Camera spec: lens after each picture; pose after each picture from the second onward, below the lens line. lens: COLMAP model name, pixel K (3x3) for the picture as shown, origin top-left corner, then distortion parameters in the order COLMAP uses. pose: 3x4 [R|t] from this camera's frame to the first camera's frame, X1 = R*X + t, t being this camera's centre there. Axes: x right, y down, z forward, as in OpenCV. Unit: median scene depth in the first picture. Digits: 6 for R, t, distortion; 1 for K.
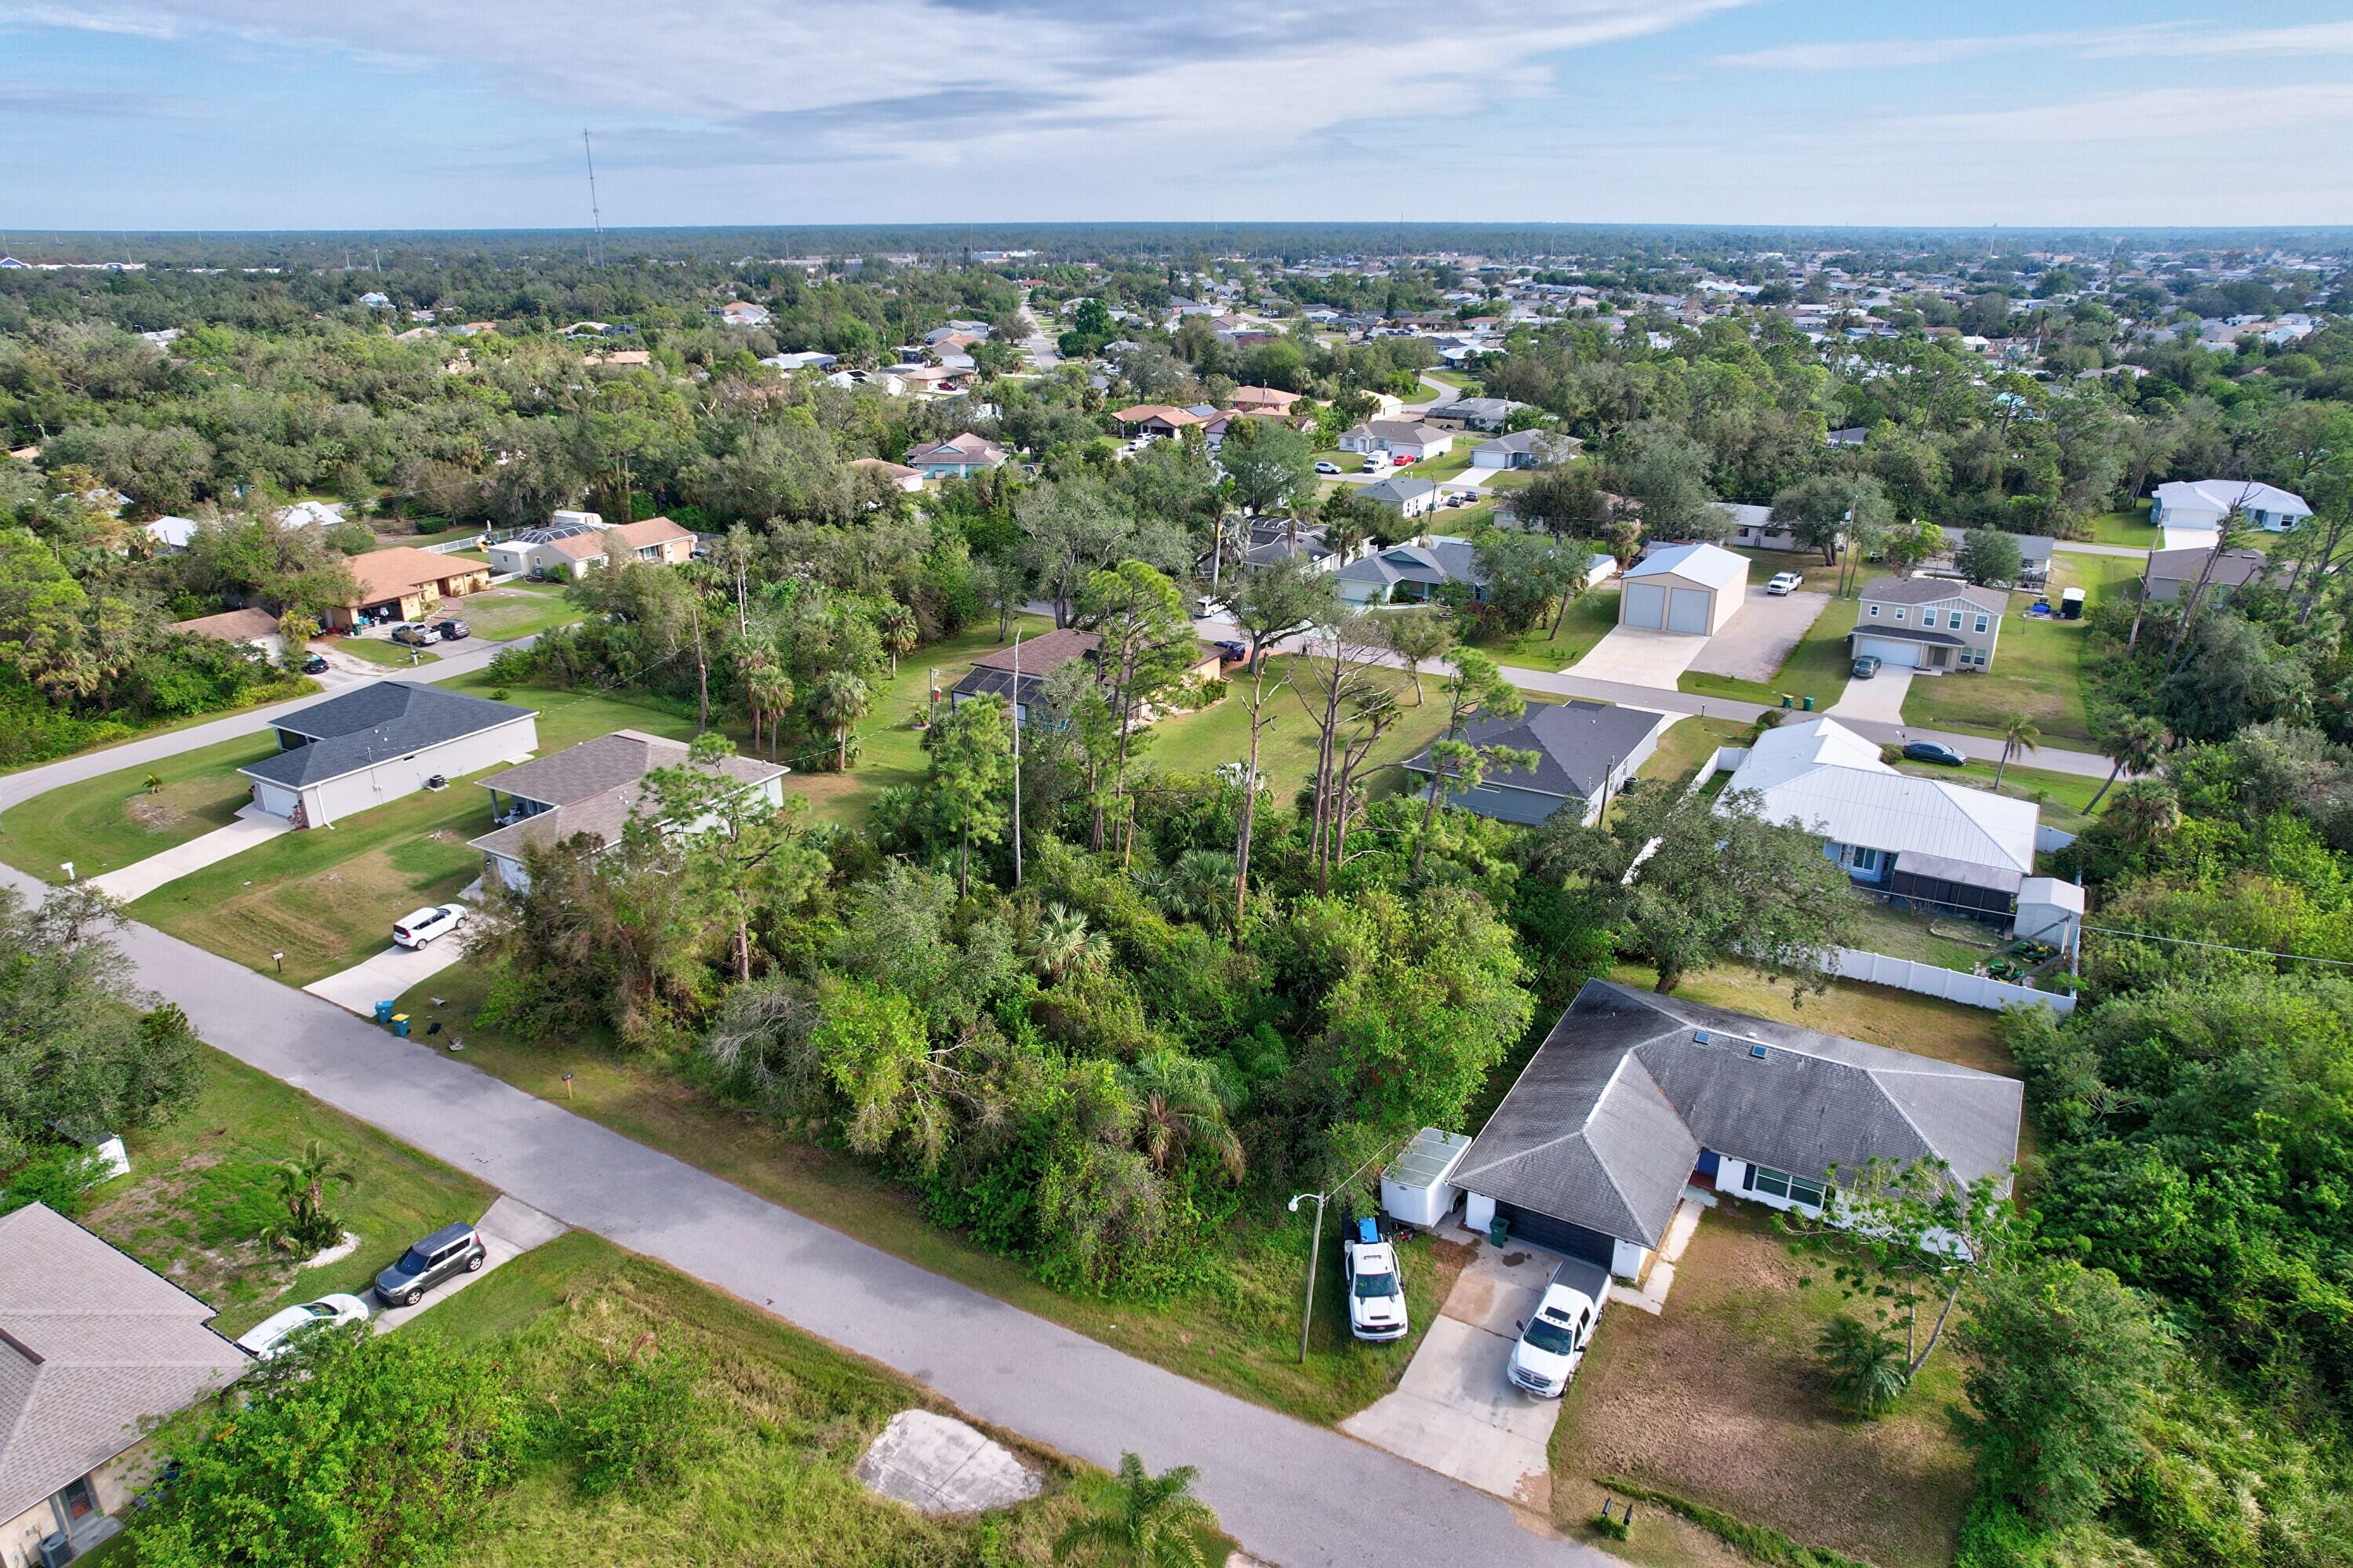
lens RADIAL K [[1502.1, 0, 1187.7], [0, 1502.1, 781.0], [0, 0, 1]] dist [-0.069457, 0.061340]
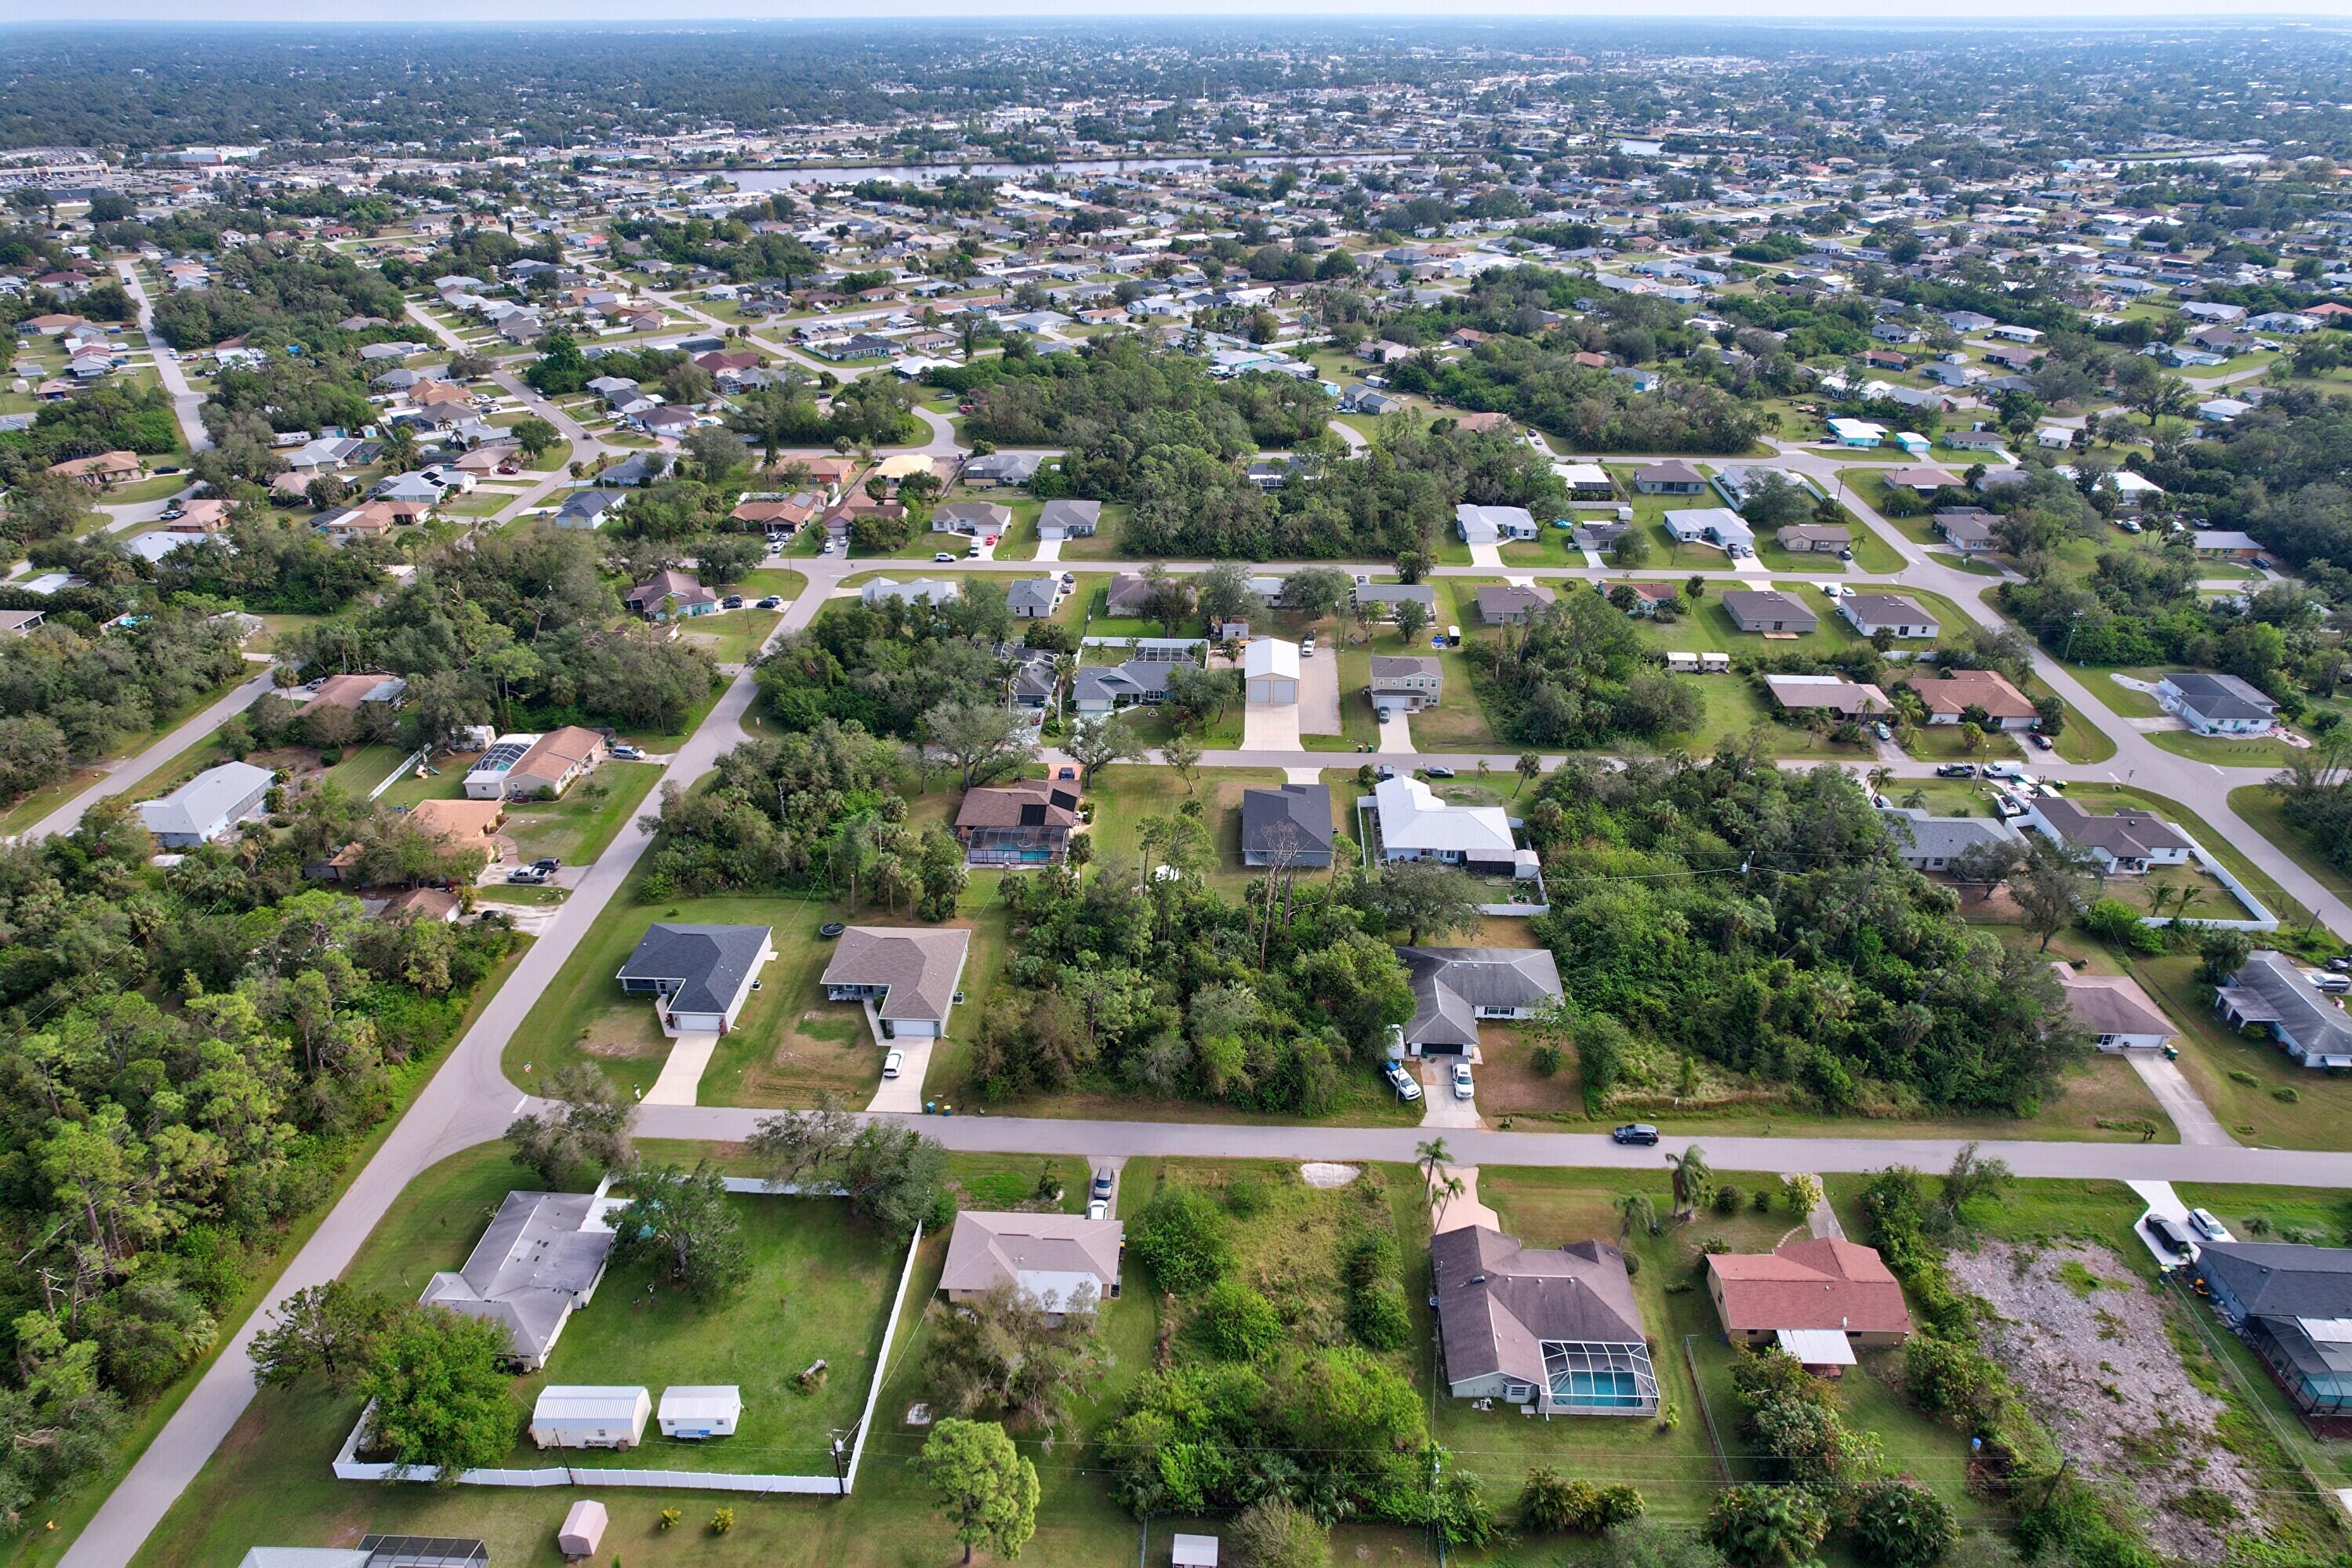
lens RADIAL K [[1501.4, 0, 1190.7], [0, 1501.4, 783.0], [0, 0, 1]] dist [-0.069457, 0.061340]
pose [[0.882837, -0.217018, 0.416535, -0.762373], [0.164536, 0.973553, 0.158498, -0.440845], [-0.439916, -0.071393, 0.895197, -0.810805]]
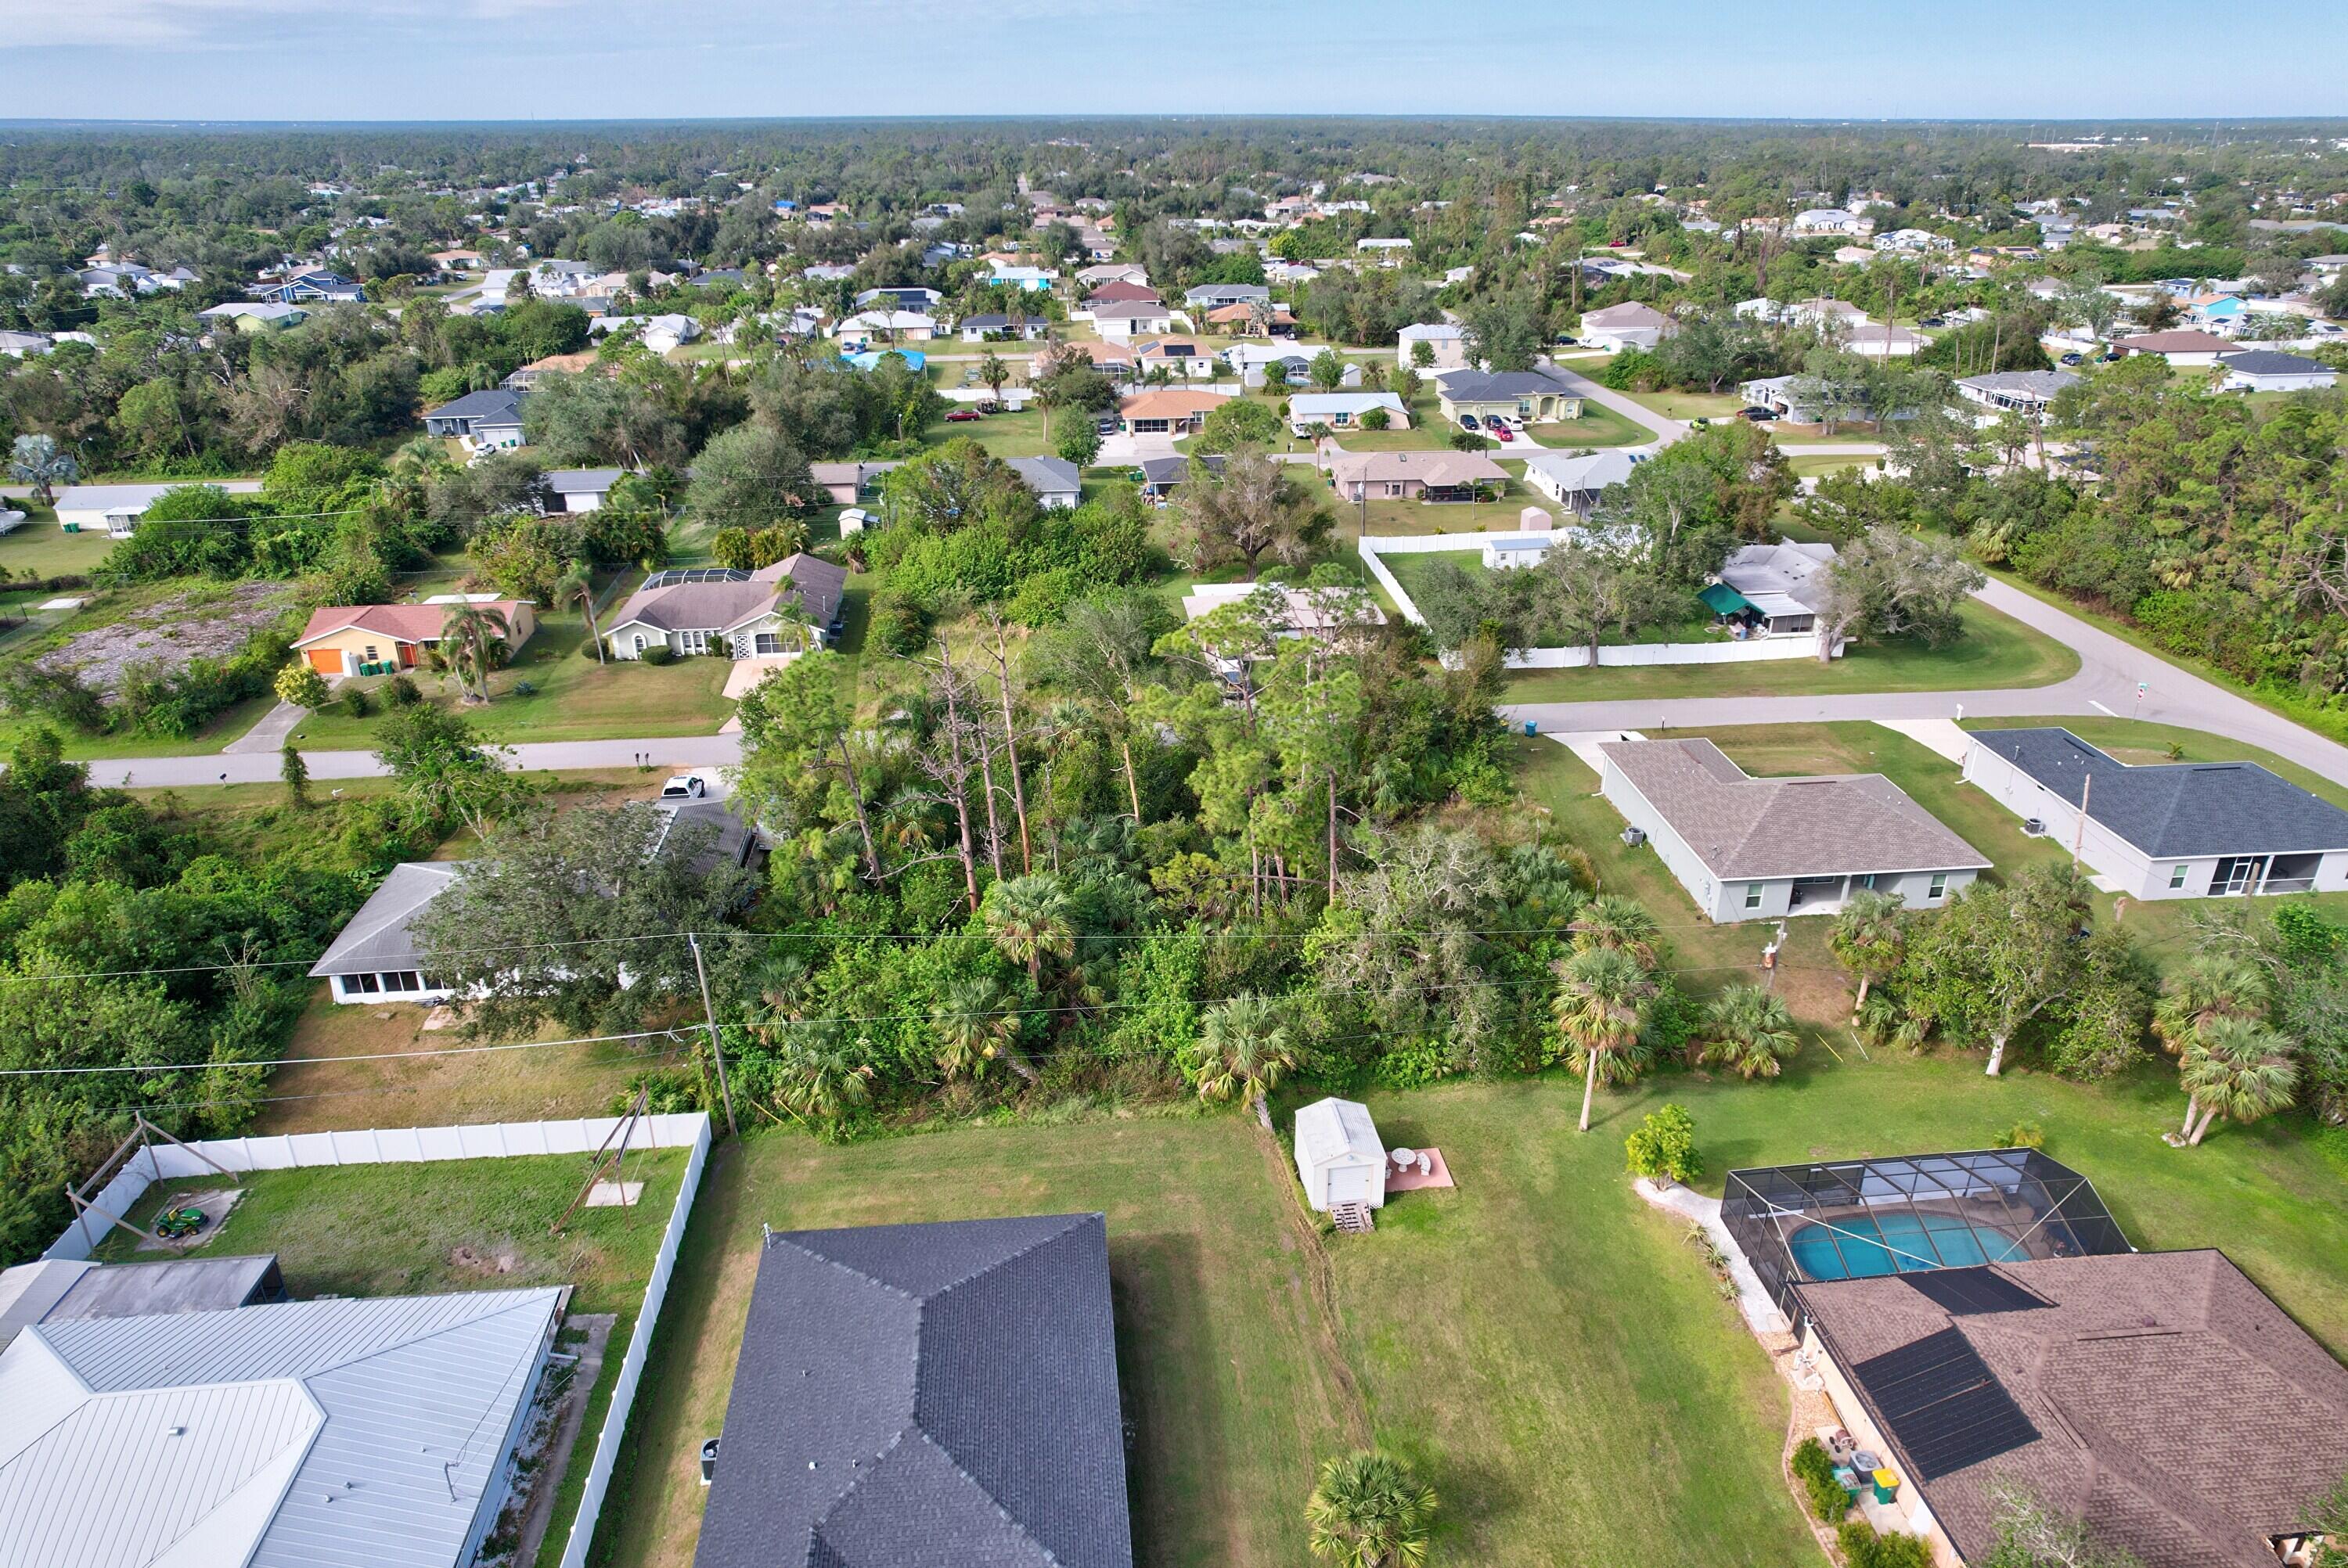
lens RADIAL K [[1498.6, 0, 1178.8], [0, 1498.6, 792.9], [0, 0, 1]] dist [-0.069457, 0.061340]
pose [[-0.809933, 0.248561, -0.531249, 0.381995], [-0.204374, 0.729392, 0.652854, -0.500527], [0.549763, 0.637342, -0.539959, 1.224490]]
